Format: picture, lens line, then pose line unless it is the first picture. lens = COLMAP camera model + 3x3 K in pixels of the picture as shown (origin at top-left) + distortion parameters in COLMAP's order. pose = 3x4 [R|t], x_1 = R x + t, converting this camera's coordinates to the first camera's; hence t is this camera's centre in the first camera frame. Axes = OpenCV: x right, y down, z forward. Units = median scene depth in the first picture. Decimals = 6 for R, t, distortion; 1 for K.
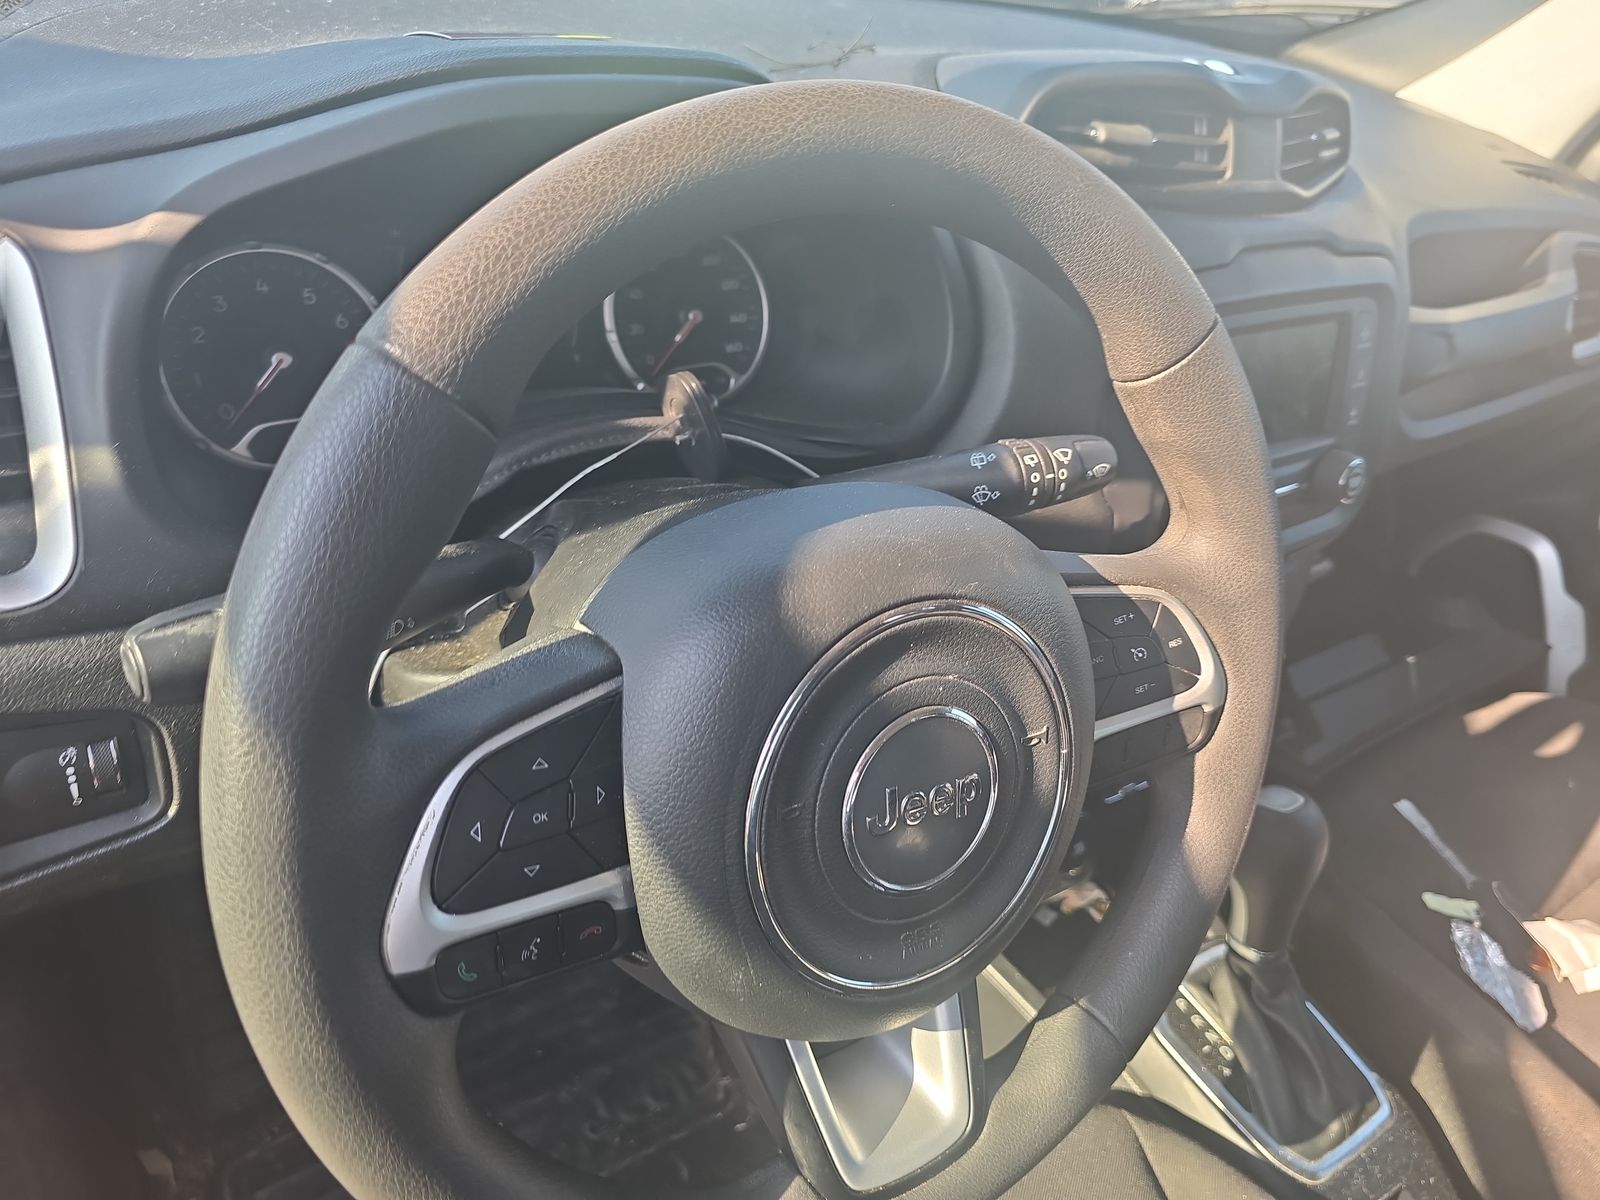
lens RADIAL K [[1076.9, 0, 805.3], [0, 1076.9, 606.3], [0, 0, 1]] dist [-0.000362, -0.005351]
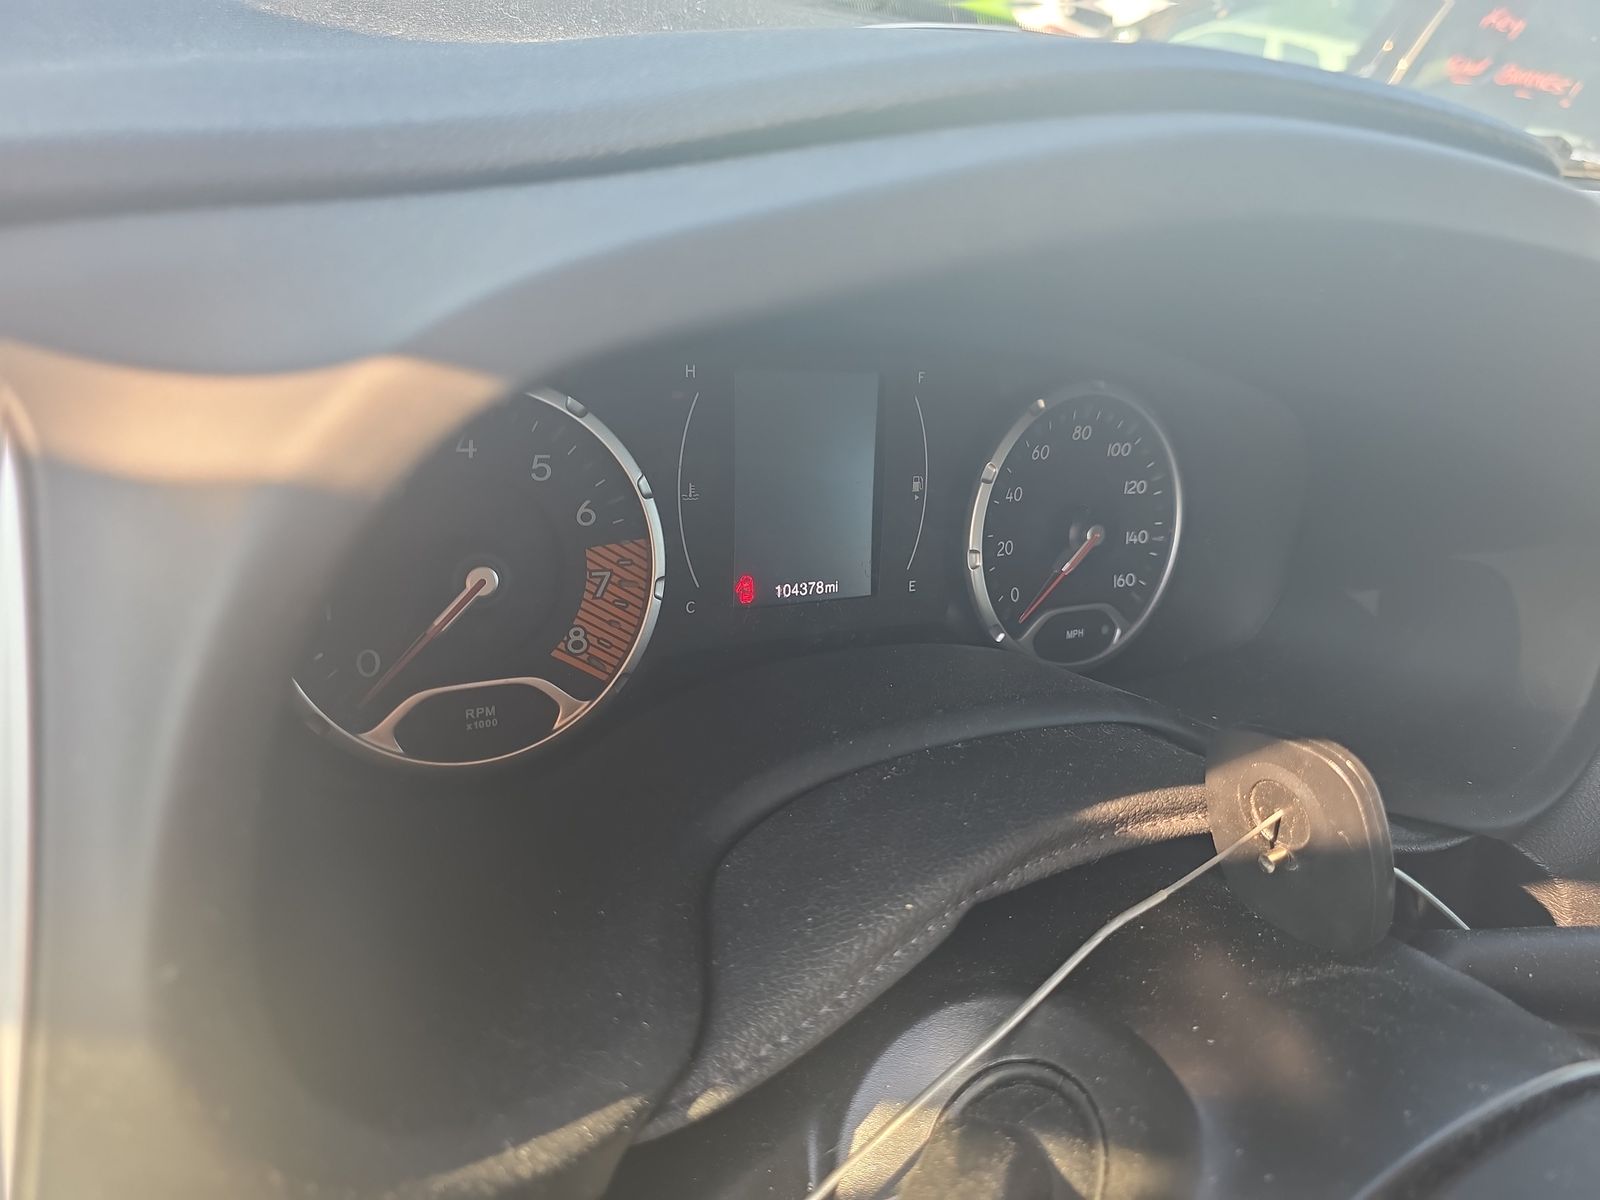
lens RADIAL K [[1086.6, 0, 800.0], [0, 1086.6, 600.0], [0, 0, 1]] dist [-0.001230, -0.000397]
pose [[0.992694, 0.118011, -0.025133, -0.254360], [-0.119870, 0.988344, -0.093844, -0.152657], [0.013766, 0.096171, 0.995270, 0.370583]]
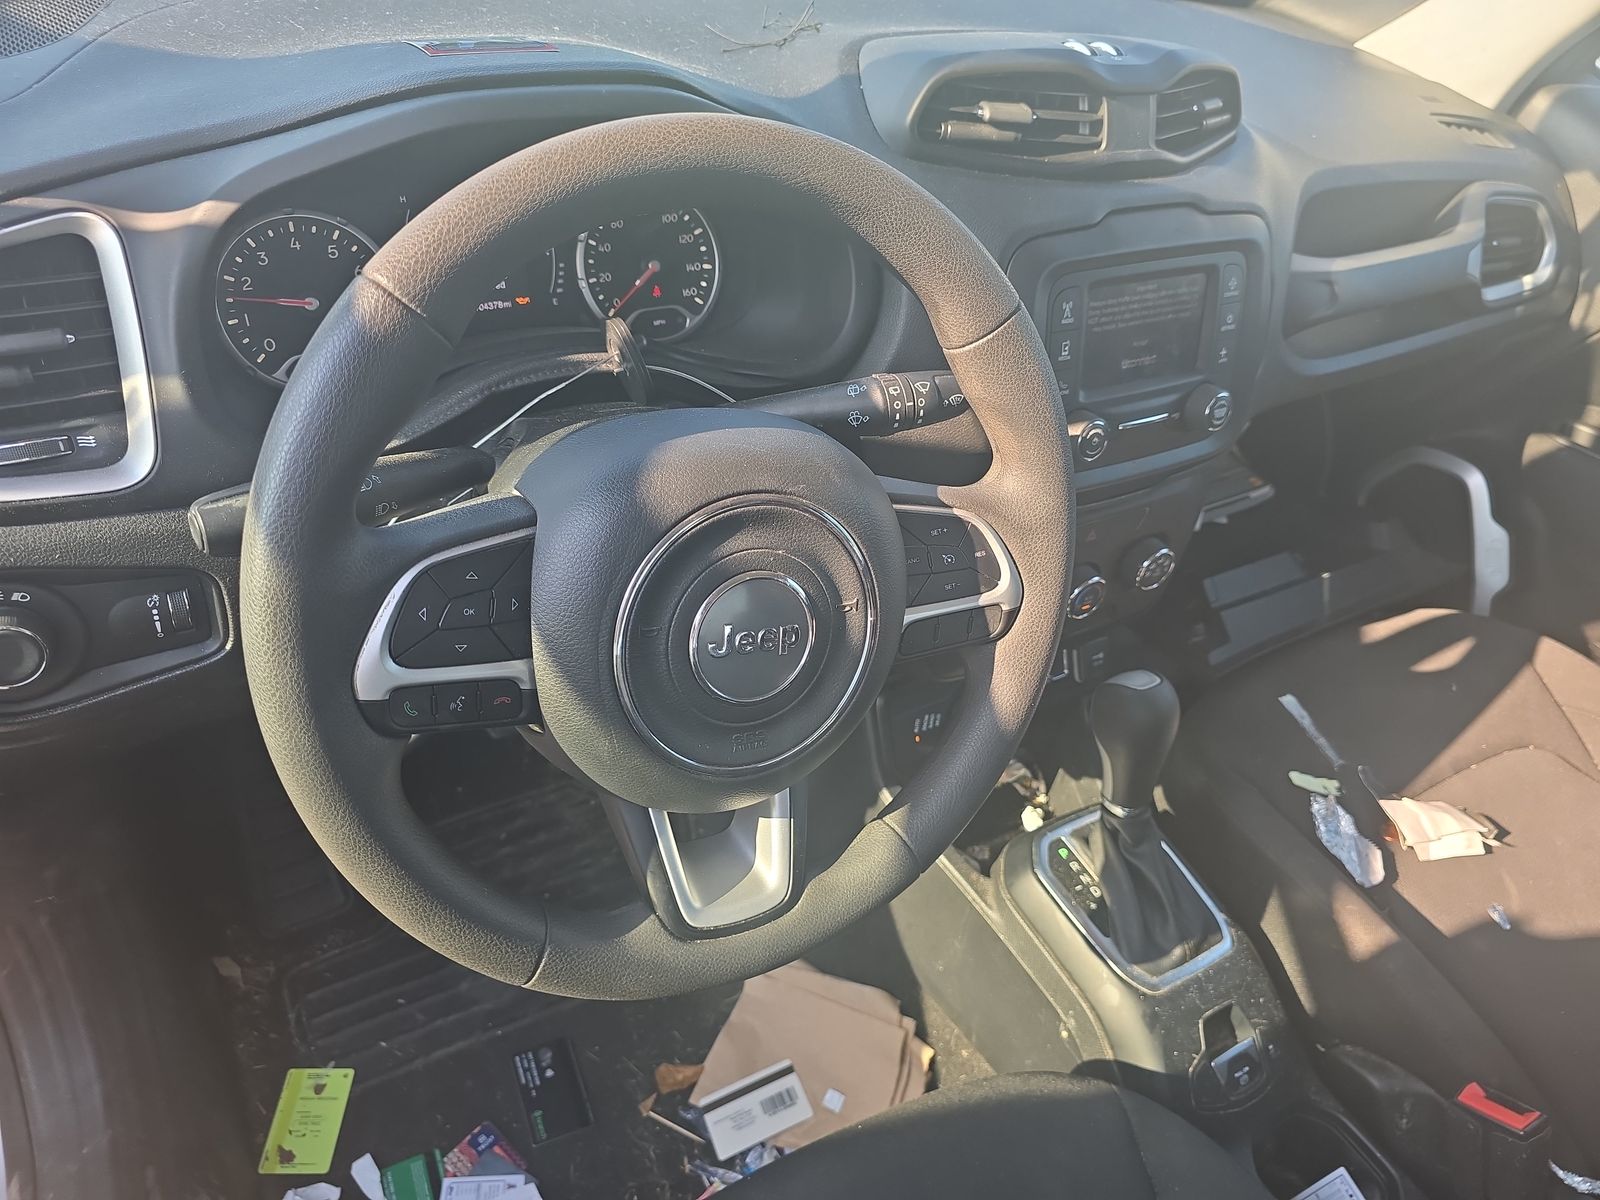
lens RADIAL K [[1052.7, 0, 800.0], [0, 1052.7, 600.0], [0, 0, 1]] dist [-0.001404, 0.000293]
pose [[0.998520, 0.020414, -0.050405, 0.127125], [-0.017115, 0.997736, 0.065042, 0.022001], [0.051618, -0.064083, 0.996609, -0.182426]]
